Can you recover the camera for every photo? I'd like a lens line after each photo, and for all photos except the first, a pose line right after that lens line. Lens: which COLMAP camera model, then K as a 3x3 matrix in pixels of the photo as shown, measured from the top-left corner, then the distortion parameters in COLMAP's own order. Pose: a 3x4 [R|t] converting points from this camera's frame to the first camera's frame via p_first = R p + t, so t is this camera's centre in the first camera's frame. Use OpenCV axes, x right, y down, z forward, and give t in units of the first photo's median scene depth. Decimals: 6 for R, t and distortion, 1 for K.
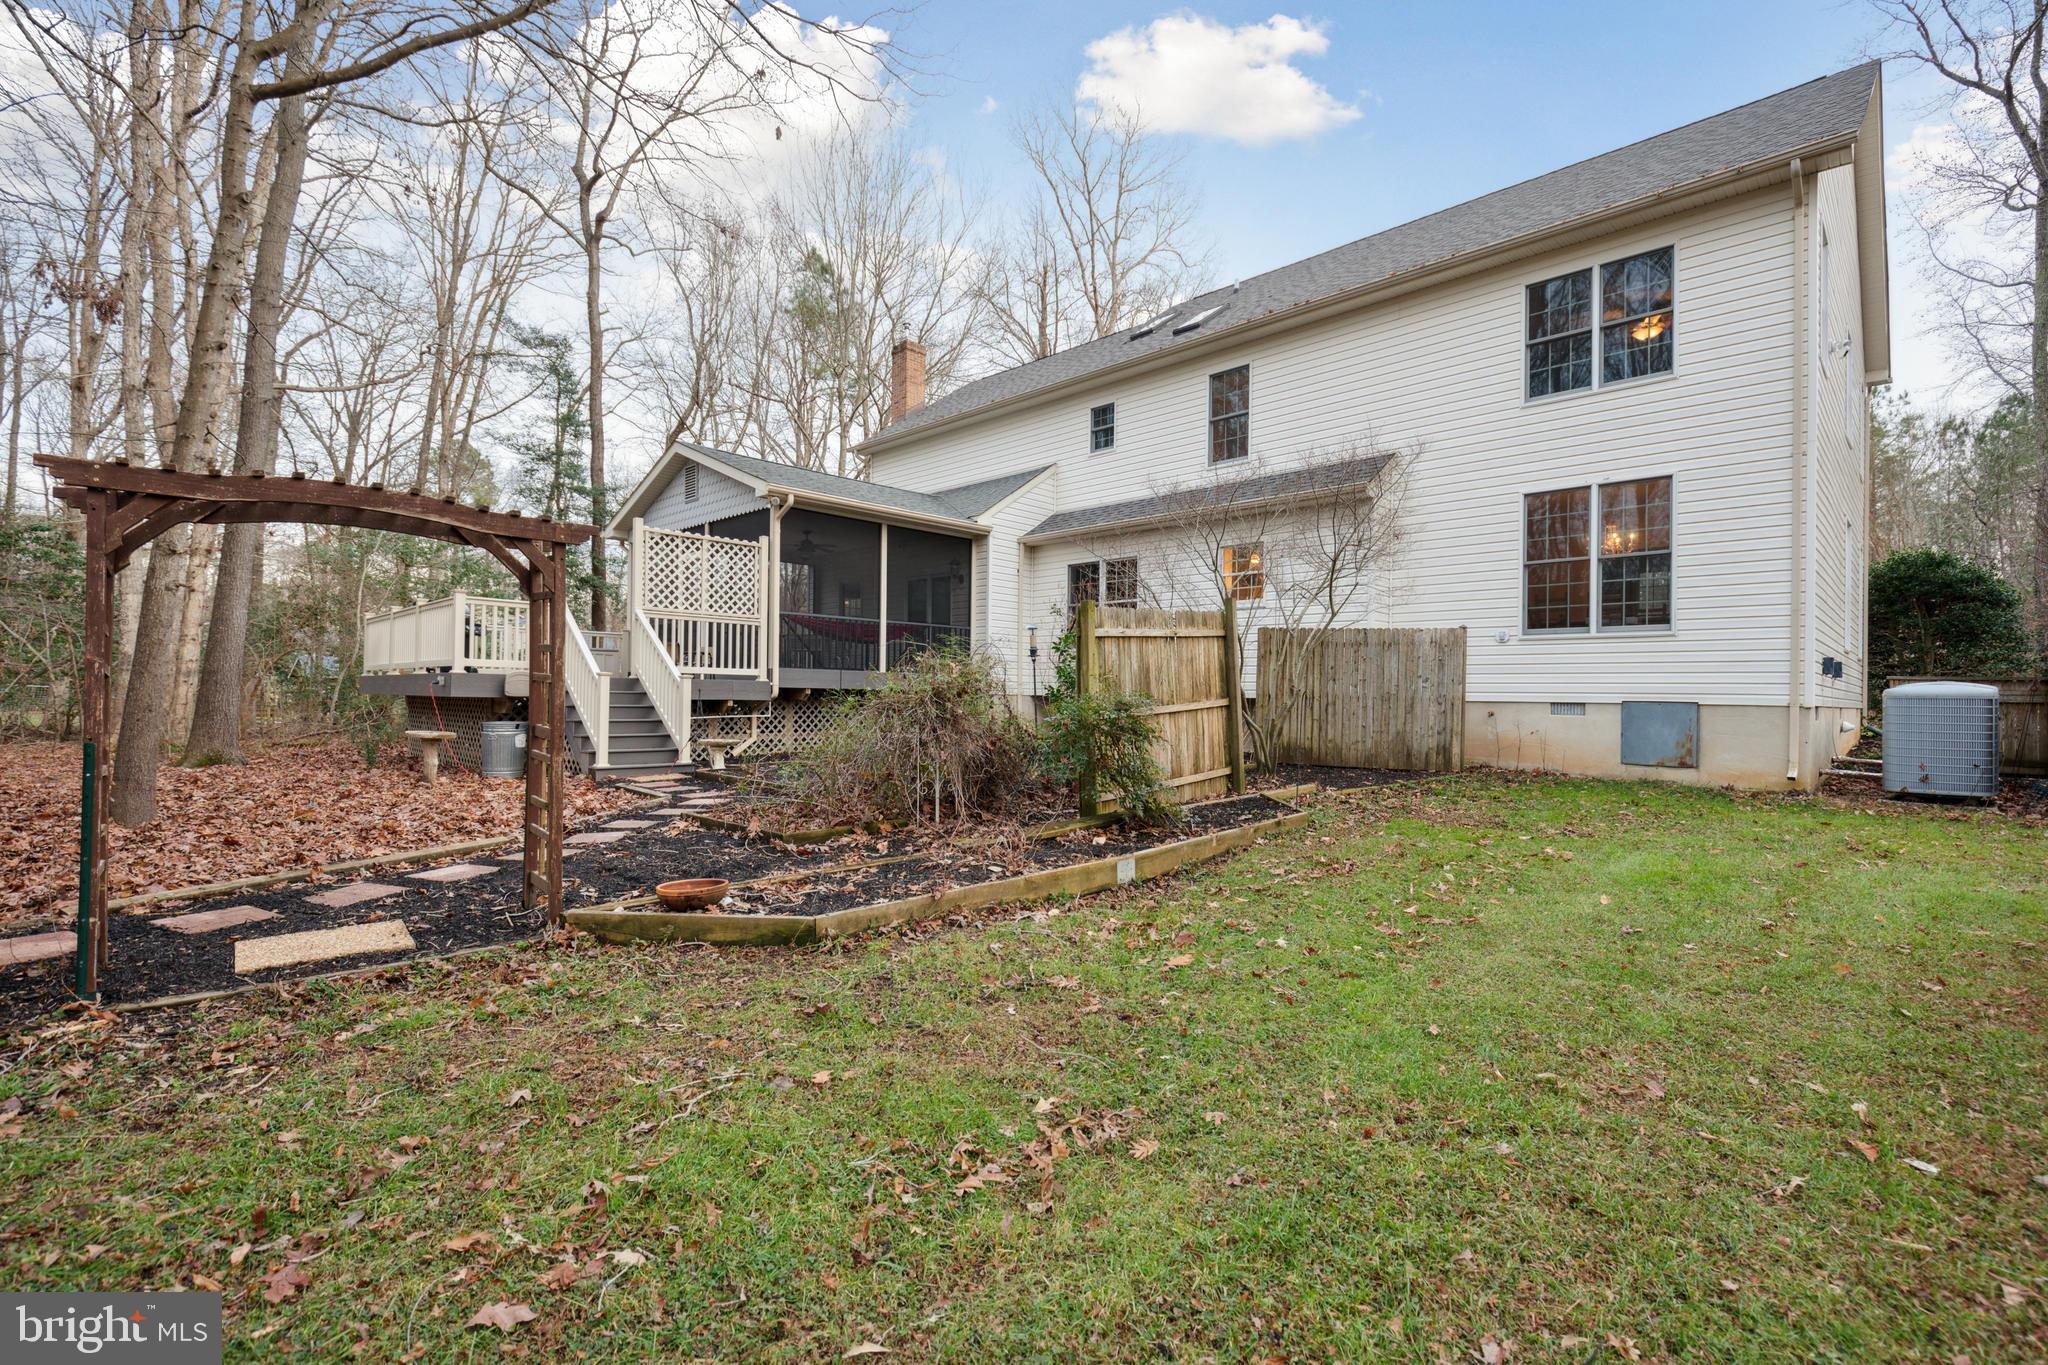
lens RADIAL K [[940.2, 0, 1039.8], [0, 940.2, 694.4], [0, 0, 1]] dist [0.000914, -0.000107]
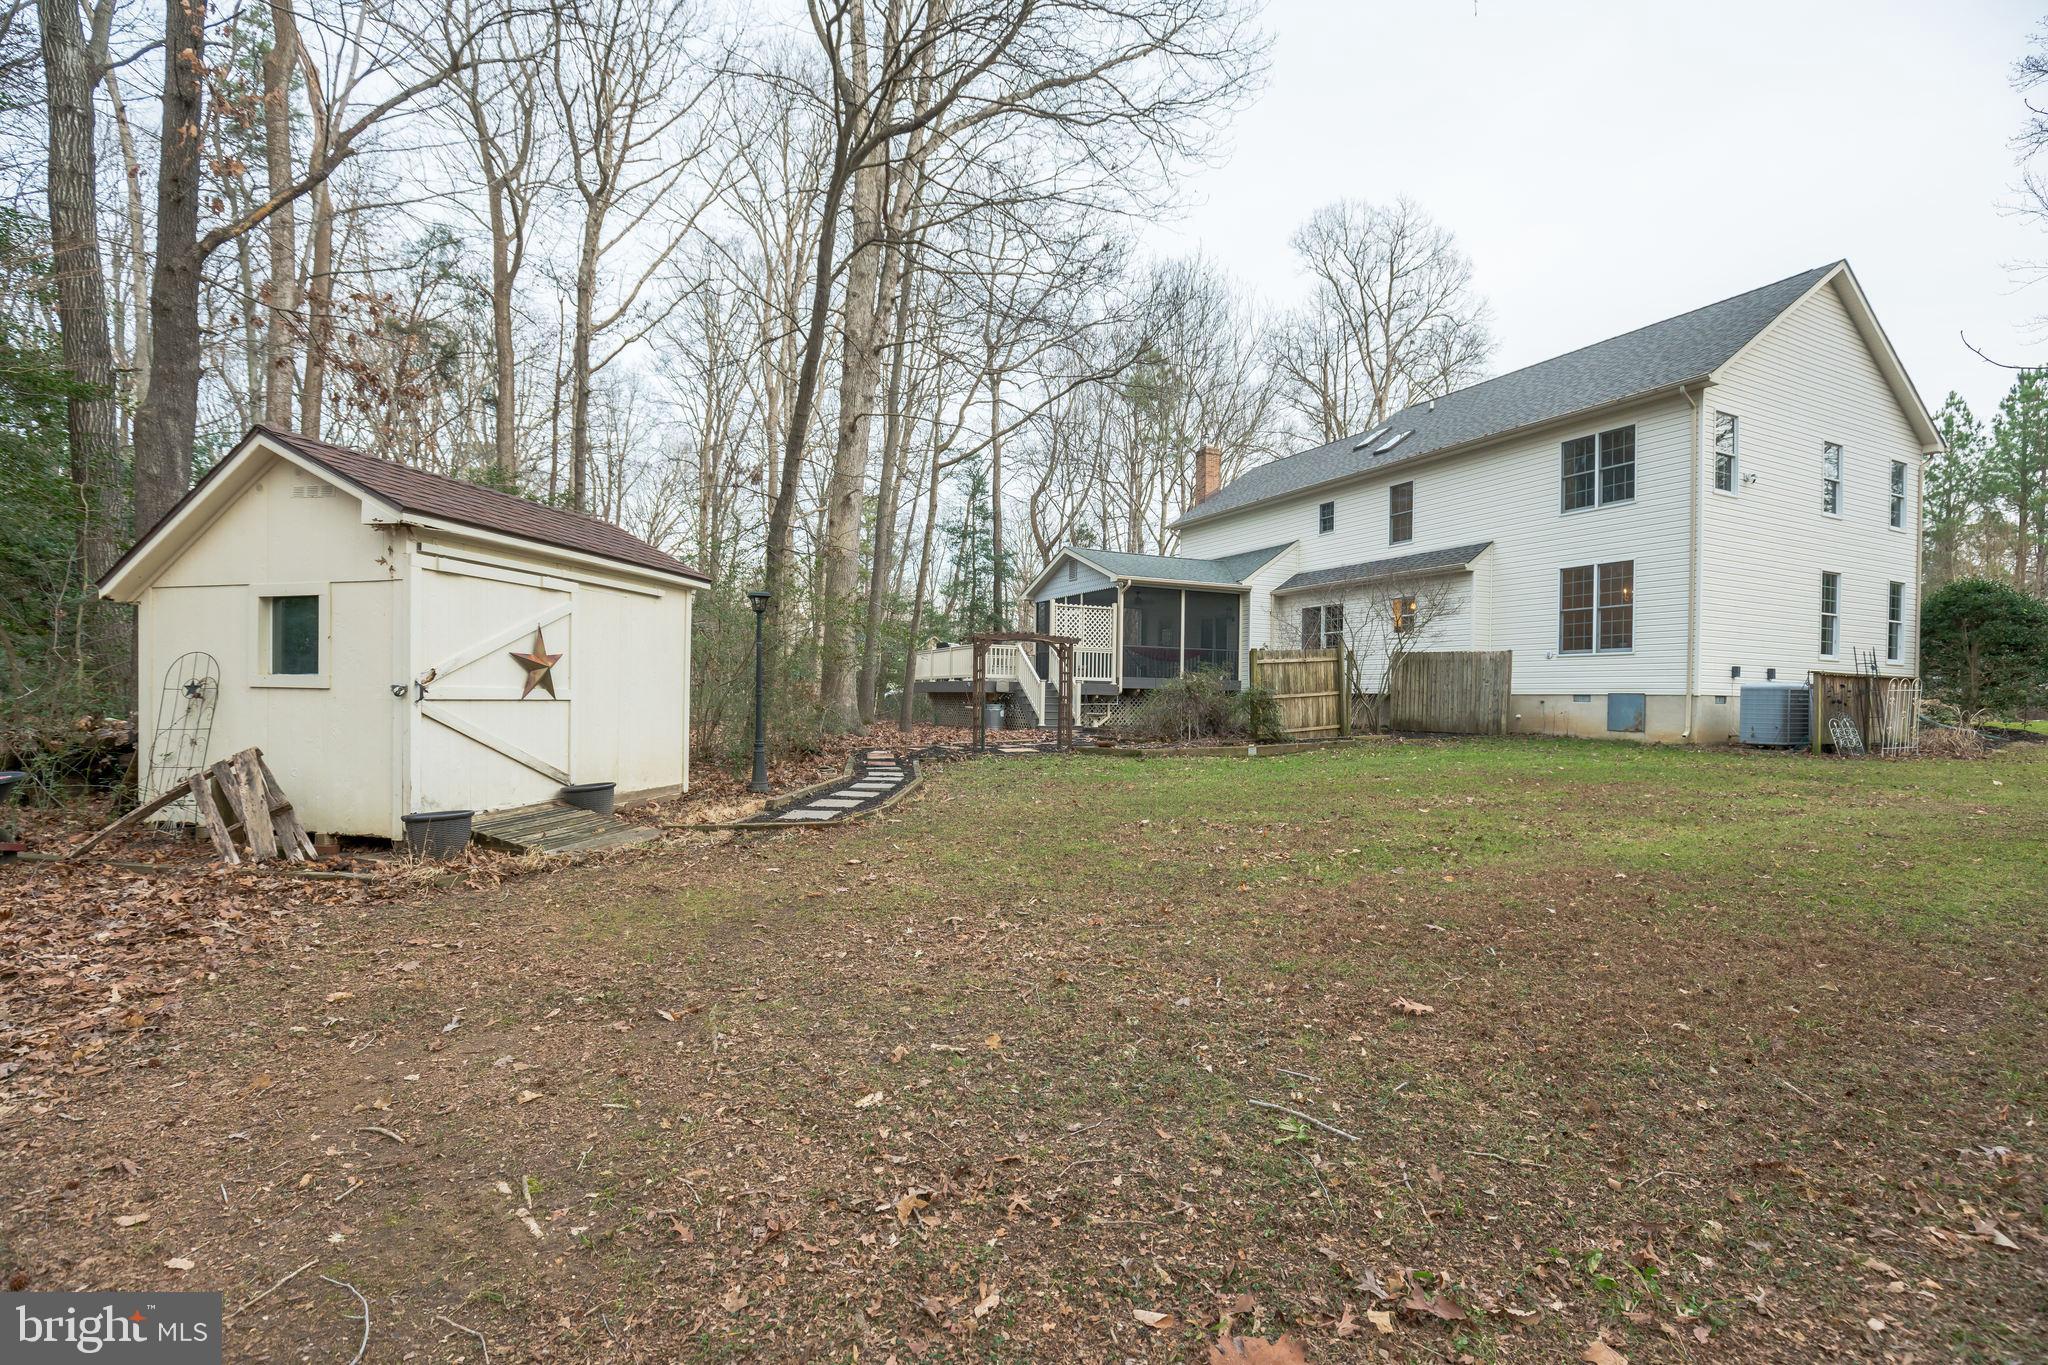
lens RADIAL K [[940.2, 0, 1031.3], [0, 940.2, 697.9], [0, 0, 1]] dist [0.000914, -0.000107]
pose [[0.937505, -0.000094, -0.347972, 0.187097], [-0.000362, 0.999999, -0.001246, 0.014610], [0.347972, 0.001294, 0.937504, -0.758789]]
